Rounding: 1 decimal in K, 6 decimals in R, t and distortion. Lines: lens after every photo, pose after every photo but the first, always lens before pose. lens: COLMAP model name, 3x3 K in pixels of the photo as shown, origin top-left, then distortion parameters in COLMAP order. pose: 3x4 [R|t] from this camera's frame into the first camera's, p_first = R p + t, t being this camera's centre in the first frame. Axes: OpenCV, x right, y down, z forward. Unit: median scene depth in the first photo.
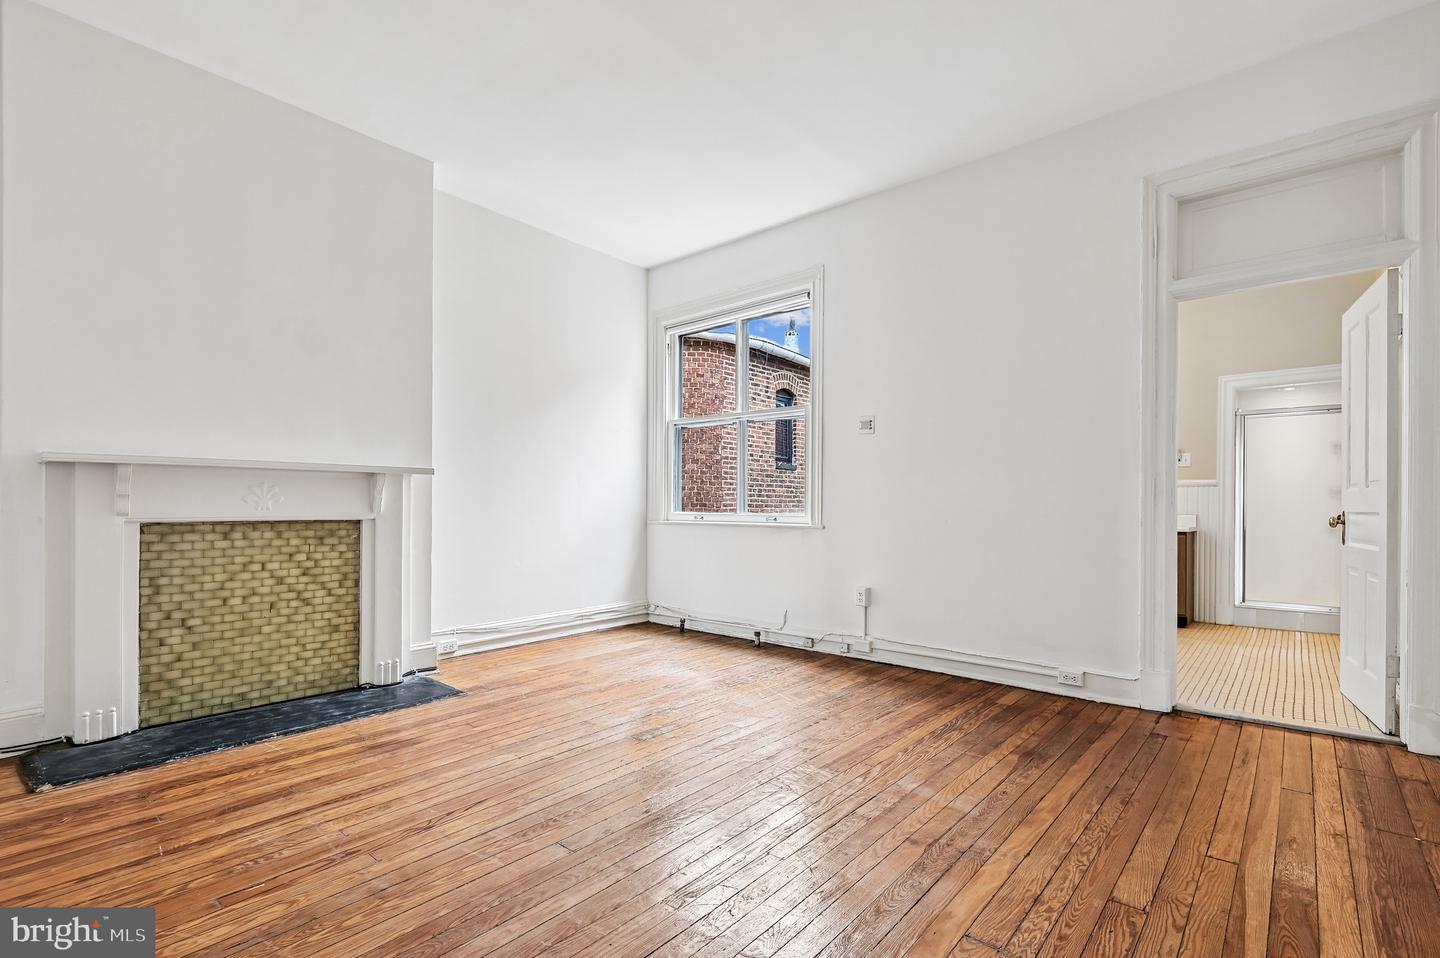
lens RADIAL K [[664.0, 0, 729.4], [0, 664.0, 503.1], [0, 0, 1]] dist [0.035344, -0.019199]
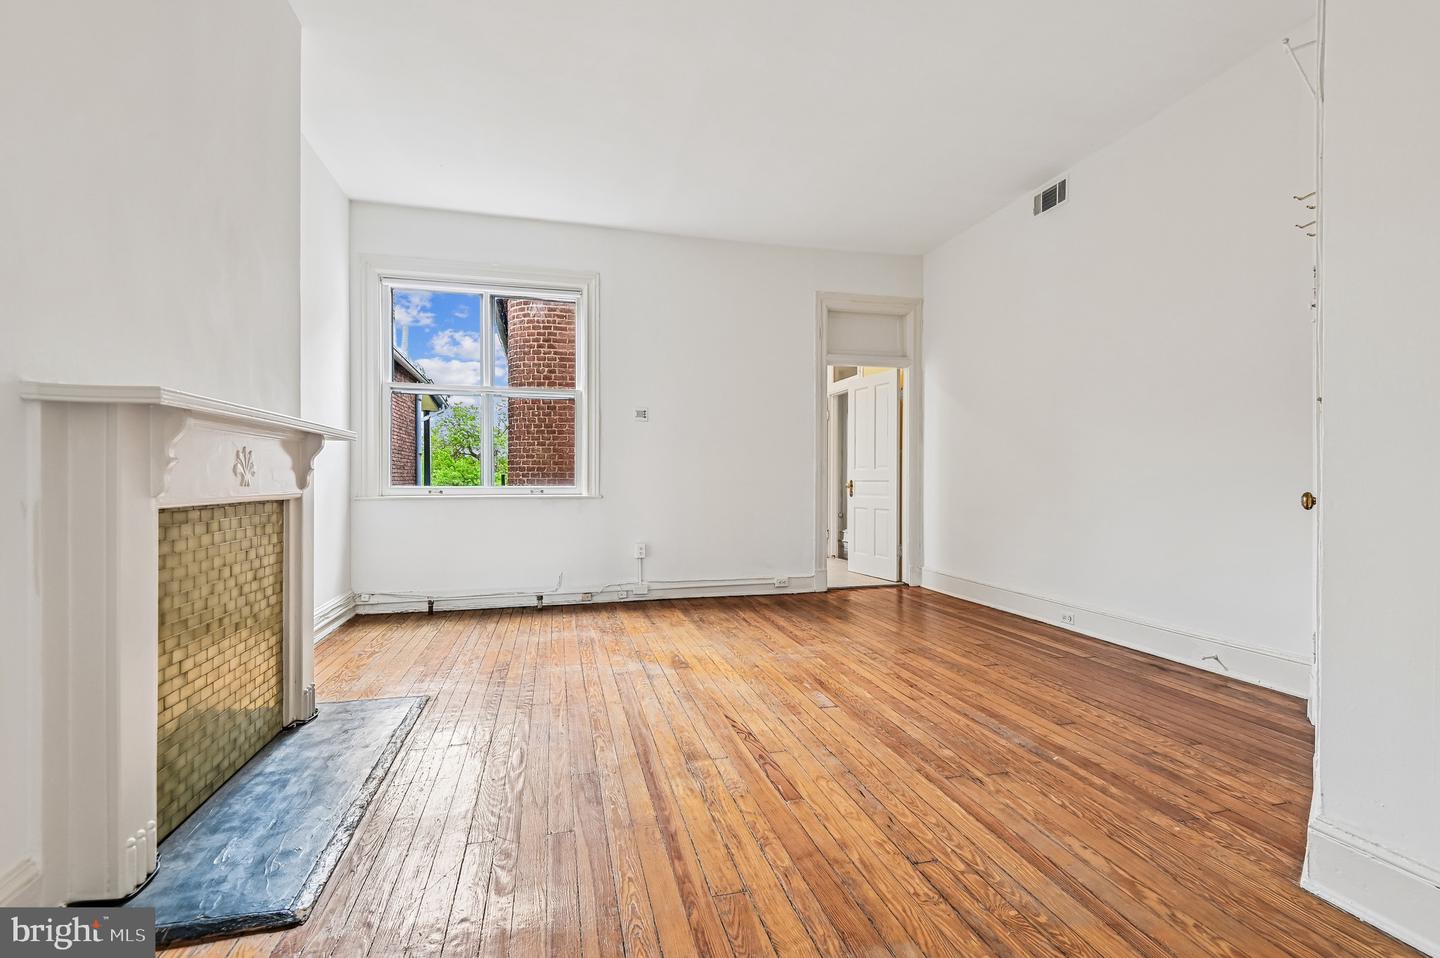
lens RADIAL K [[657.2, 0, 720.0], [0, 657.2, 479.0], [0, 0, 1]] dist [0.023390, -0.000307]
pose [[0.569383, -0.003721, 0.822064, -0.941475], [-0.000039, 0.999990, 0.004553, -0.000164], [-0.822073, -0.002624, 0.569377, 0.217599]]
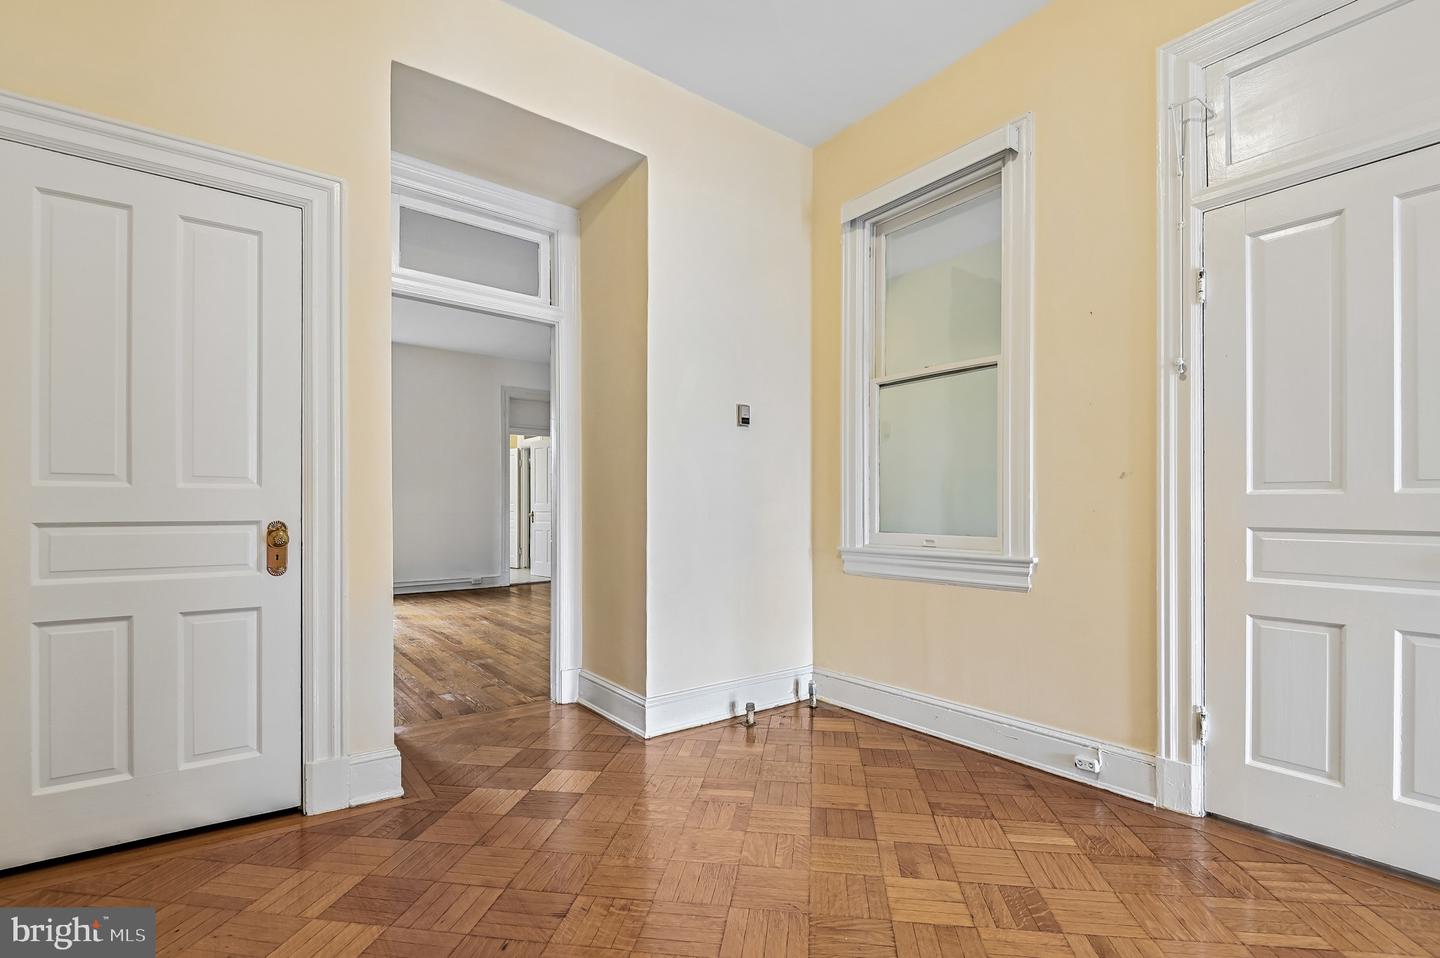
lens RADIAL K [[664.0, 0, 729.4], [0, 664.0, 503.1], [0, 0, 1]] dist [0.035344, -0.019199]
pose [[0.193006, 0.001632, 0.981196, -1.767296], [0.001908, 0.999996, -0.002039, -0.015824], [-0.981196, 0.002265, 0.193002, -0.383788]]
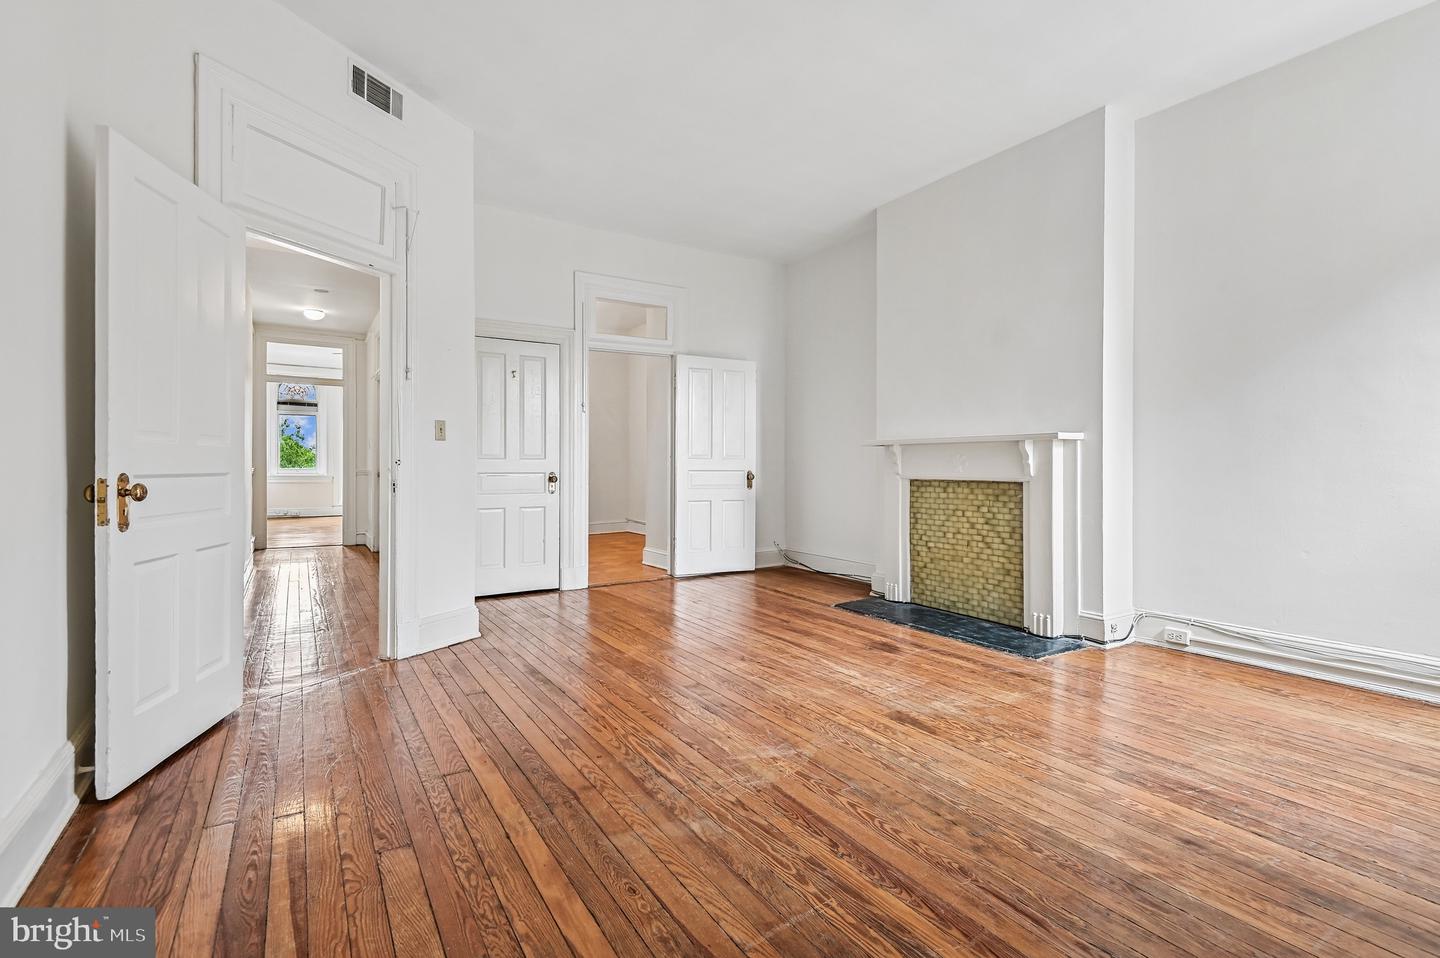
lens RADIAL K [[657.2, 0, 720.0], [0, 657.2, 479.0], [0, 0, 1]] dist [0.023390, -0.000307]
pose [[-0.291541, 0.015668, -0.956430, 0.718067], [0.000020, 0.999866, 0.016374, 0.002106], [0.956558, 0.004755, -0.291502, 0.898920]]
